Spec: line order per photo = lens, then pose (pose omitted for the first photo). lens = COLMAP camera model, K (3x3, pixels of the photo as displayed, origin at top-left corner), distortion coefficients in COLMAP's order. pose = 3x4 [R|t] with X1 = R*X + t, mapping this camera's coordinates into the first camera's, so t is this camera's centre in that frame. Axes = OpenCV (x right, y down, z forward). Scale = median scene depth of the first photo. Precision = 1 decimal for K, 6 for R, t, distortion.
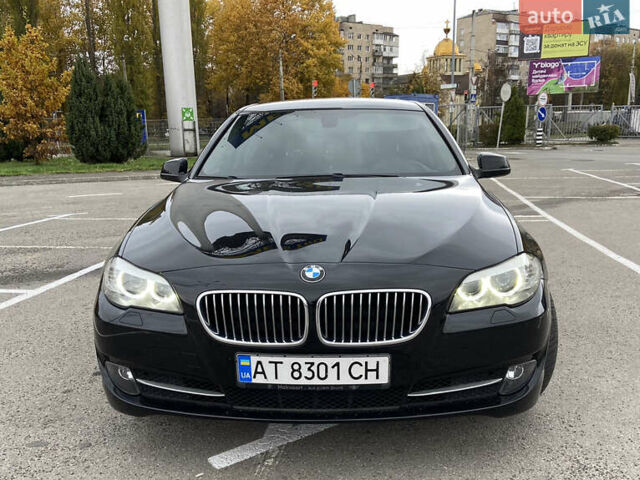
lens RADIAL K [[649.7, 0, 323.3], [0, 649.7, 277.4], [0, 0, 1]] dist [0.057214, 0.000000]
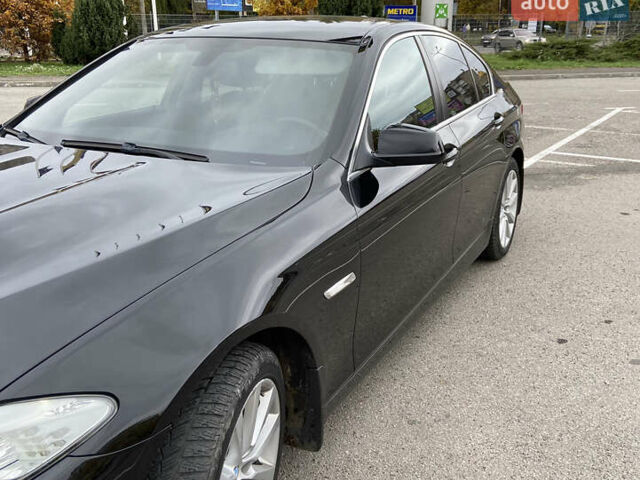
lens RADIAL K [[649.7, 0, 329.1], [0, 649.7, 238.4], [0, 0, 1]] dist [0.057214, 0.000000]
pose [[0.913508, 0.140001, -0.381973, 0.640643], [-0.103749, 0.988047, 0.114018, -0.217816], [0.393369, -0.064527, 0.917113, 0.646889]]
